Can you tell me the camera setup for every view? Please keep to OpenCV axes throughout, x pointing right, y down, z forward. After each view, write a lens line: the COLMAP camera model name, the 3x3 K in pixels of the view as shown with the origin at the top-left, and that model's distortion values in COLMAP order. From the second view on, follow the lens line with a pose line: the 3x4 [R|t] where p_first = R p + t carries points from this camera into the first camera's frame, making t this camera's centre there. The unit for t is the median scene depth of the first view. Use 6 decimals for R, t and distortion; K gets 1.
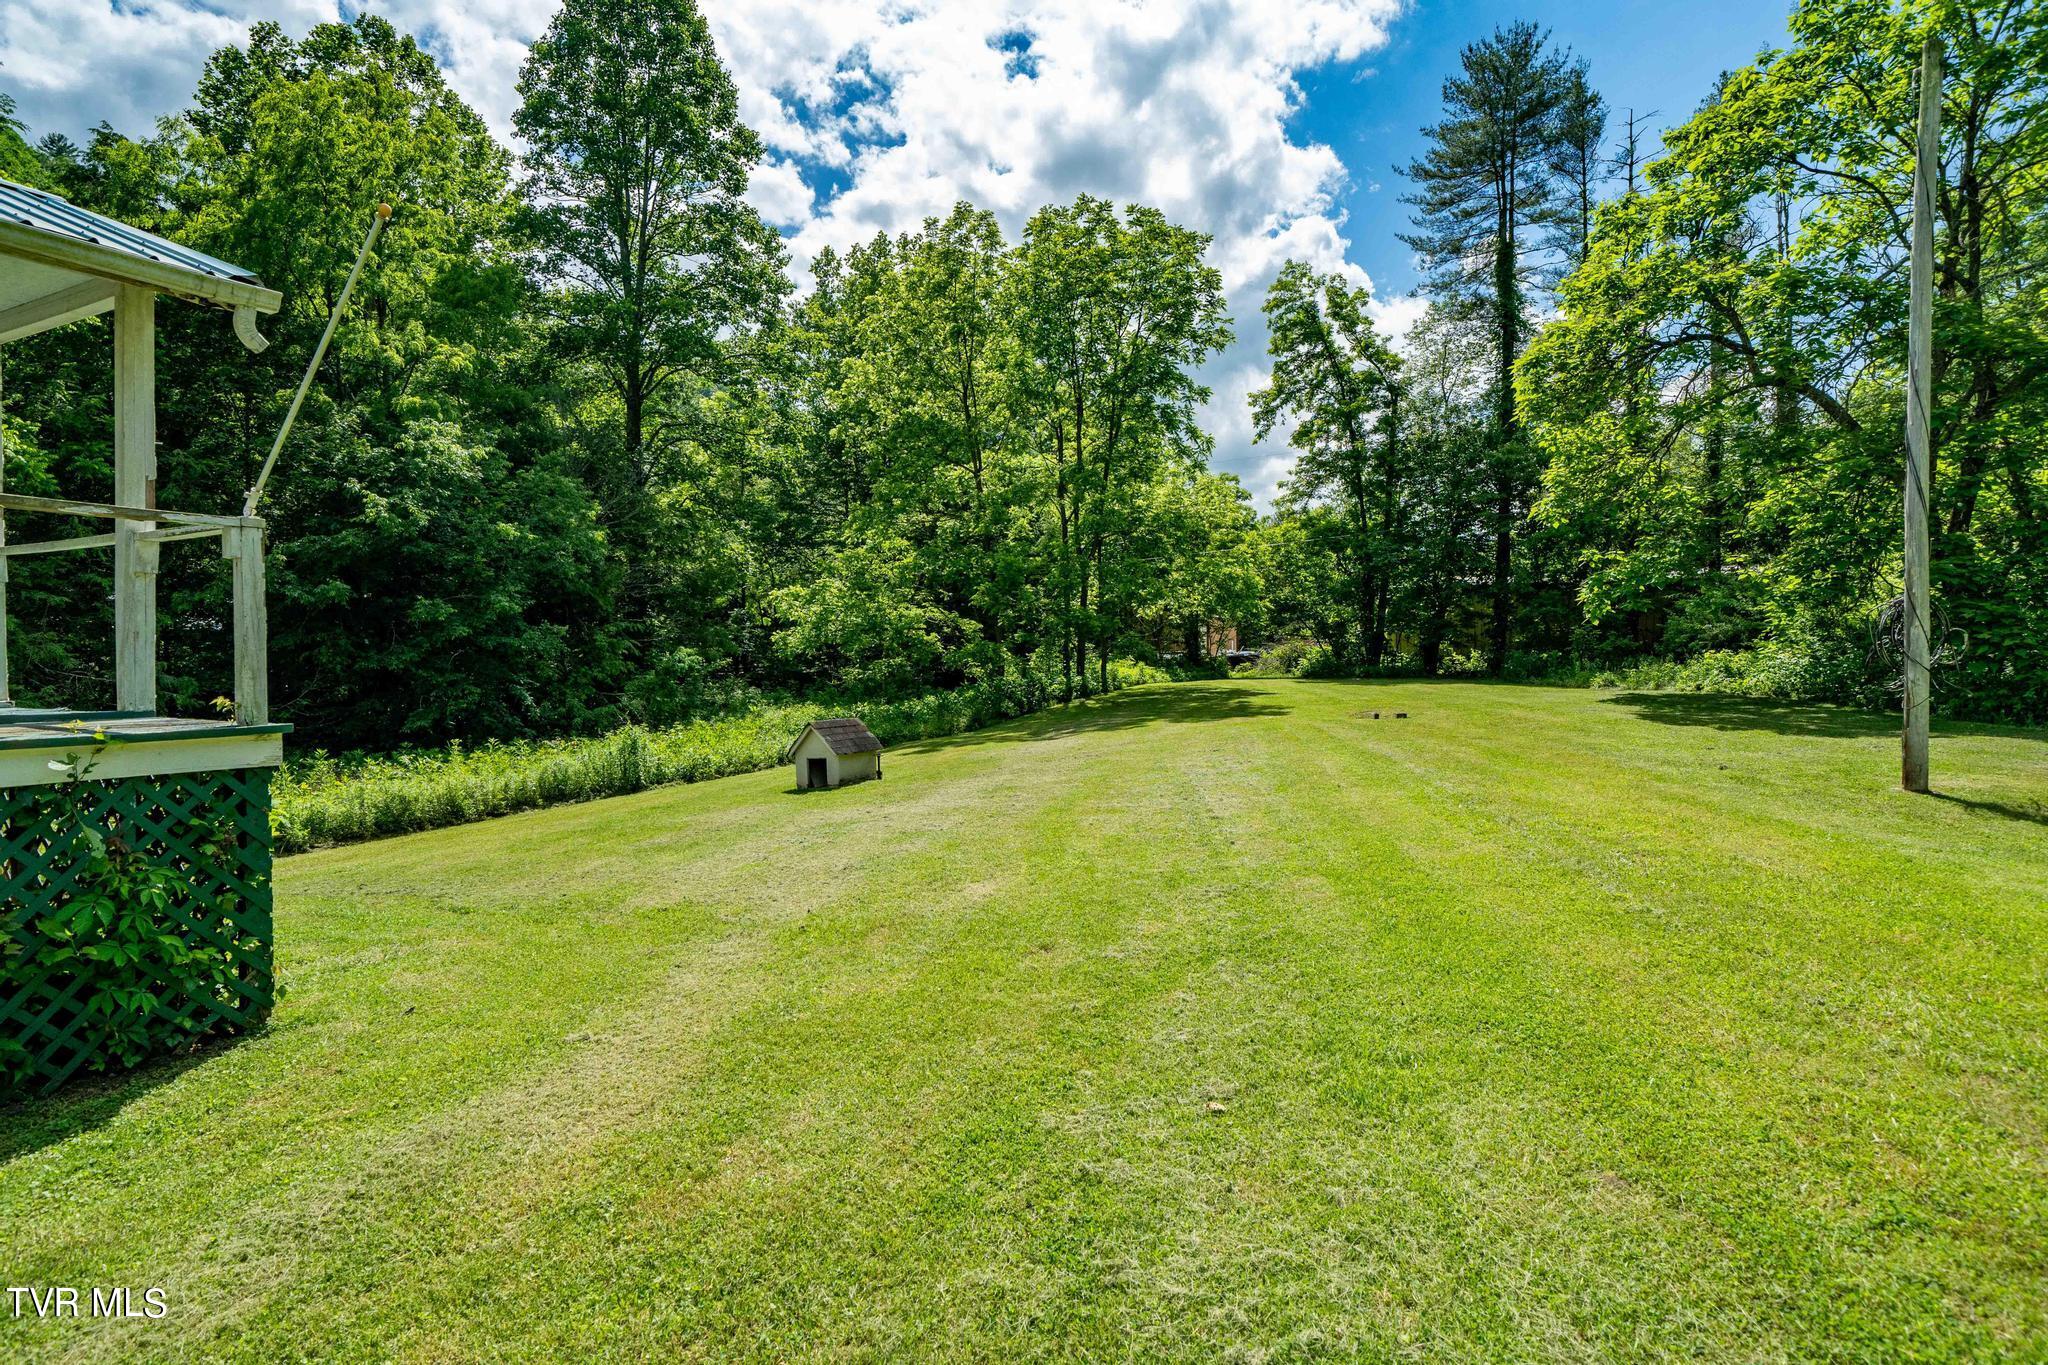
lens RADIAL K [[1055.0, 0, 1027.1], [0, 1055.0, 651.3], [0, 0, 1]] dist [0.003165, 0.000105]
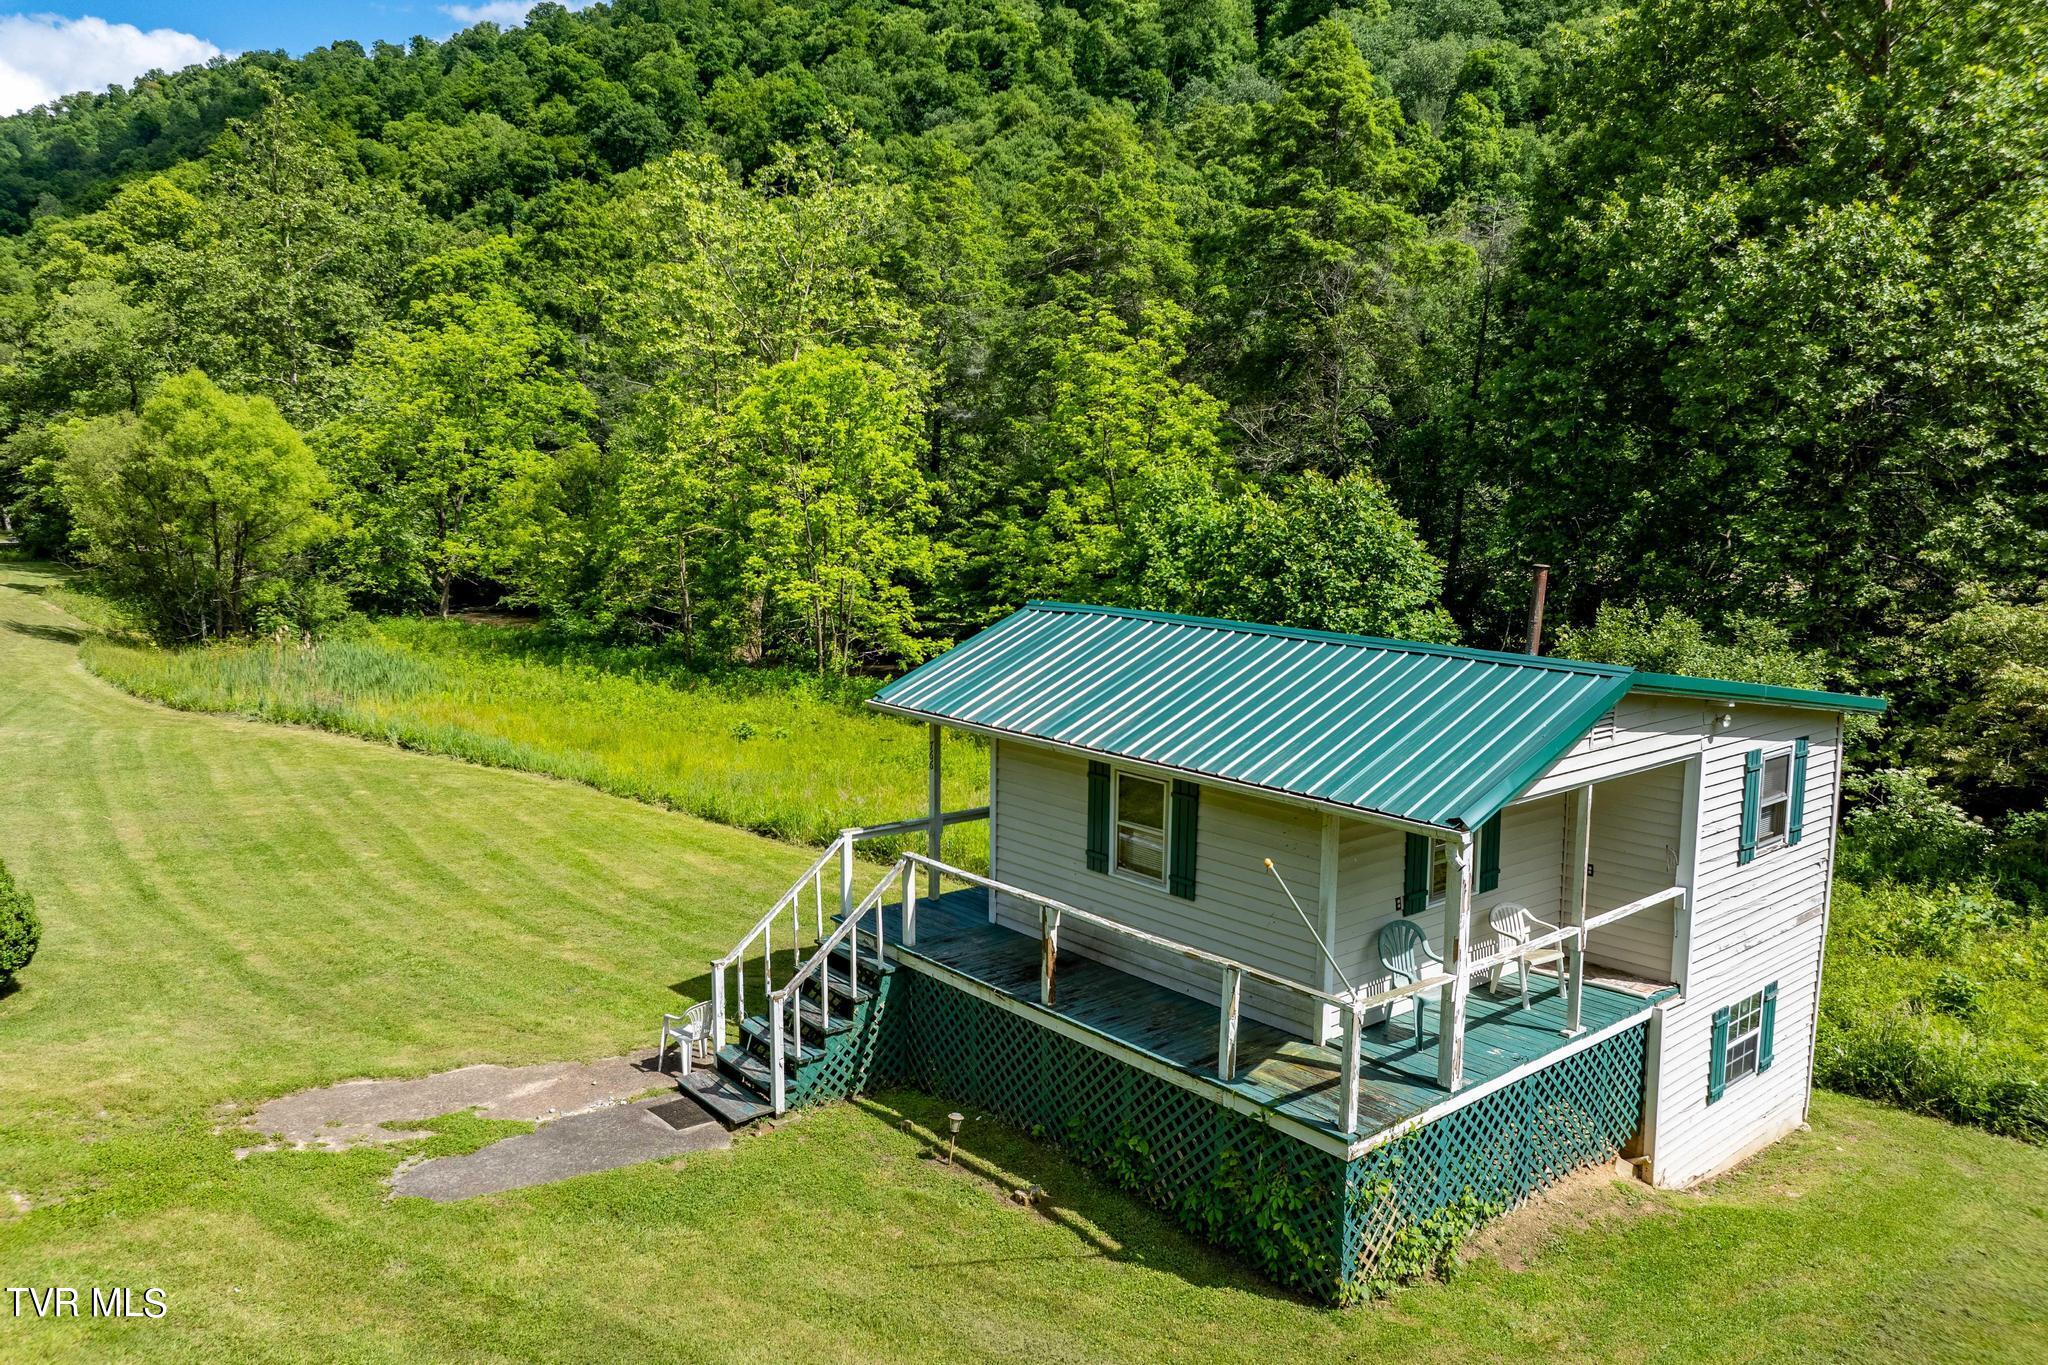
lens RADIAL K [[1478.3, 0, 1019.2], [0, 1478.3, 647.5], [0, 0, 1]] dist [-0.034521, -0.002089]
pose [[-0.380721, 0.109831, -0.918144, 0.161293], [-0.006346, 0.992587, 0.121367, -0.105412], [0.924668, 0.052034, -0.377202, 0.155114]]
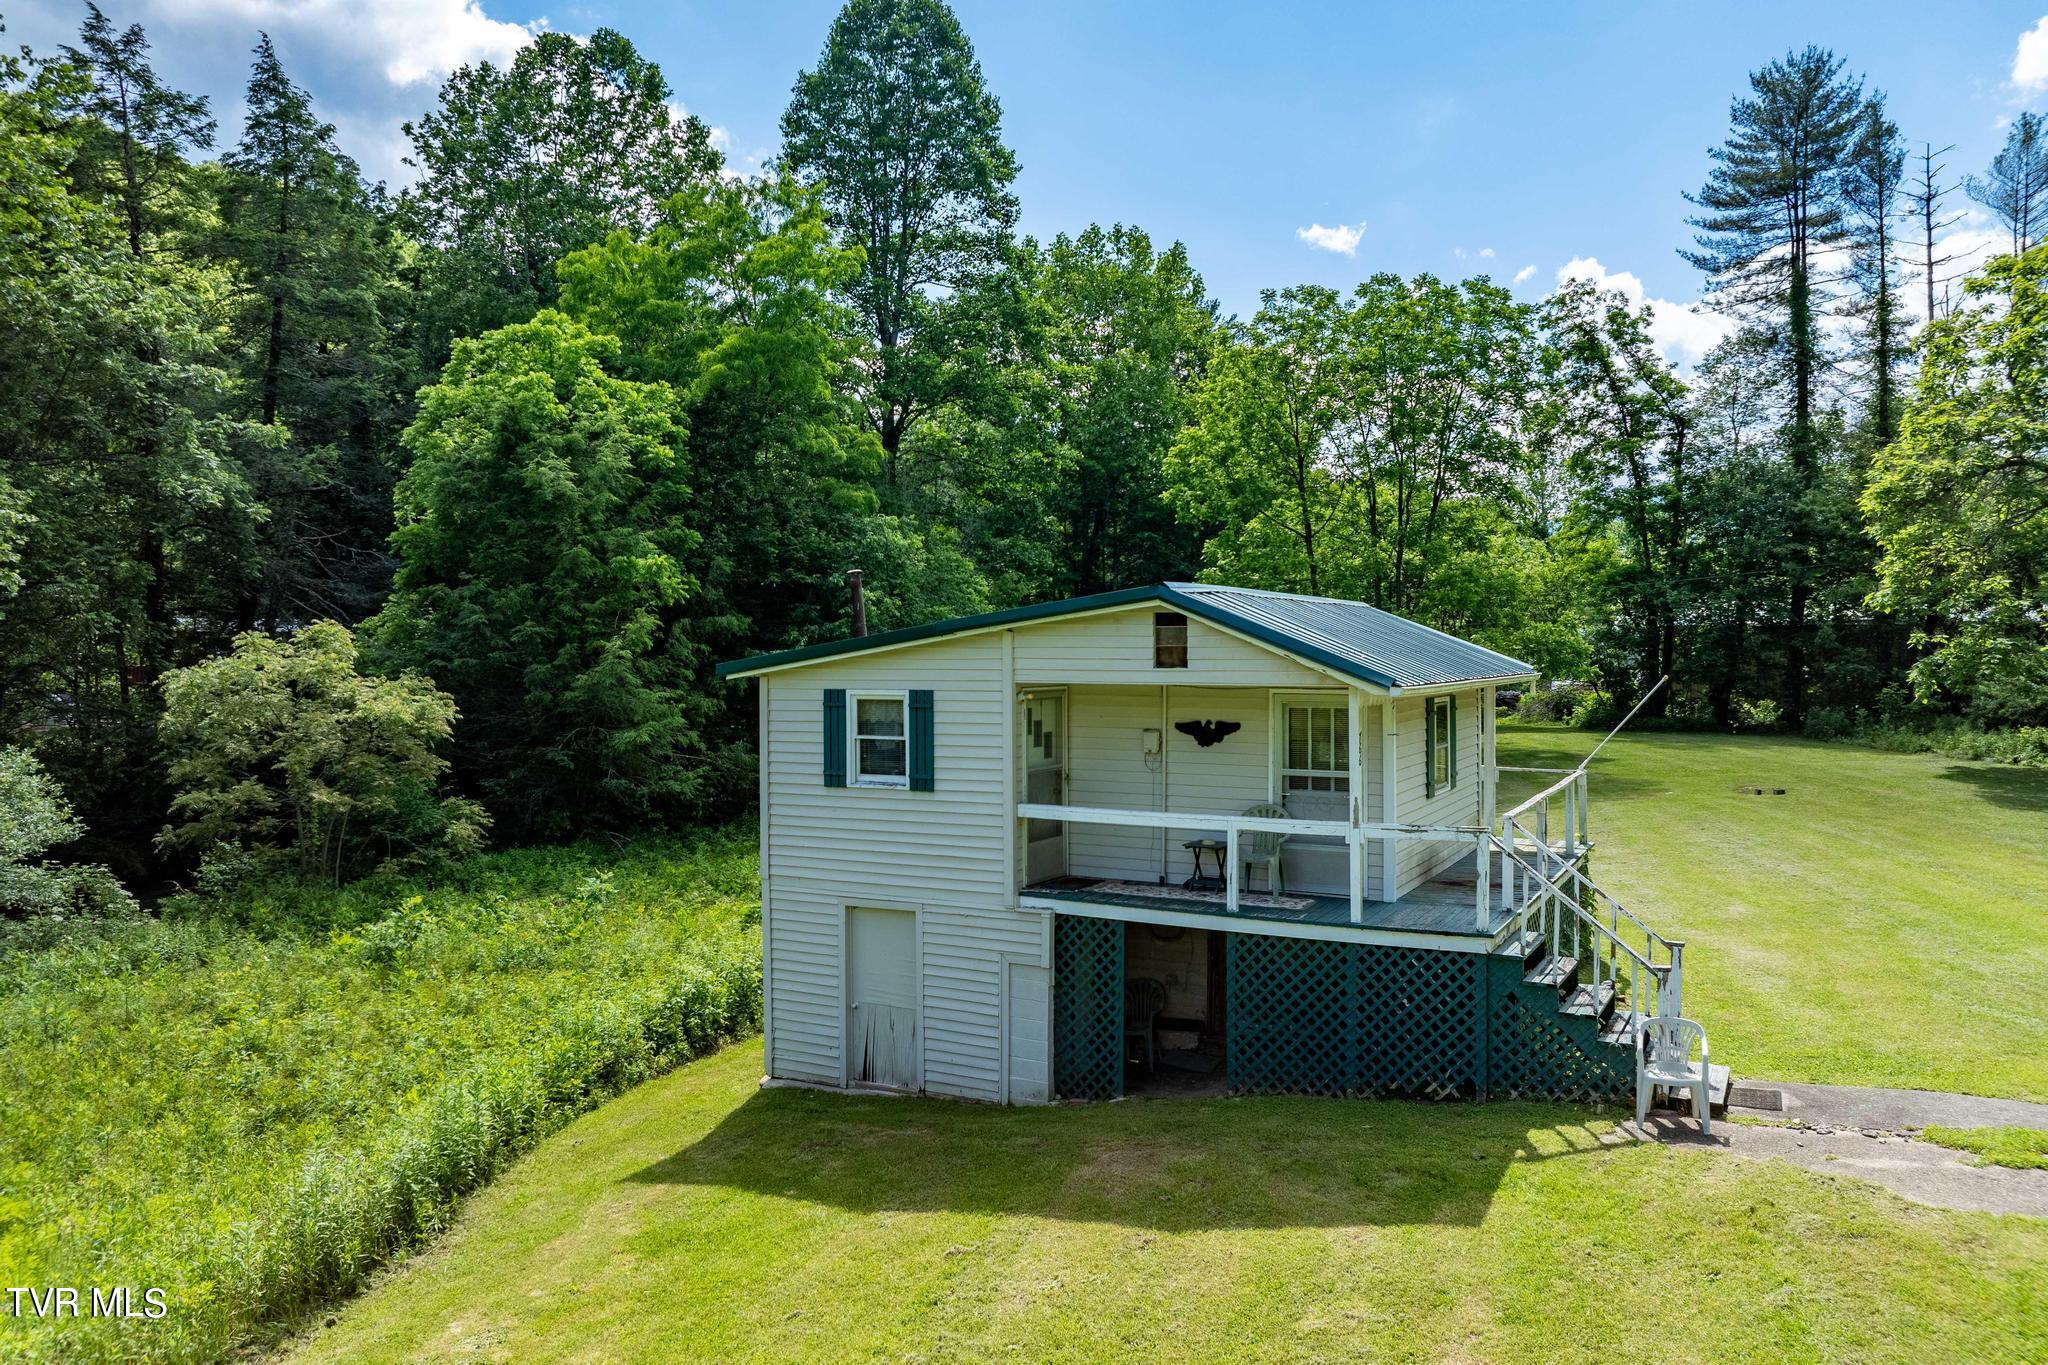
lens RADIAL K [[1478.3, 0, 1019.2], [0, 1478.3, 647.5], [0, 0, 1]] dist [-0.034521, -0.002089]
pose [[0.999981, 0.003976, -0.004649, -0.260630], [-0.003966, 0.999990, 0.002095, -0.053233], [0.004657, -0.002076, 0.999987, -0.343861]]
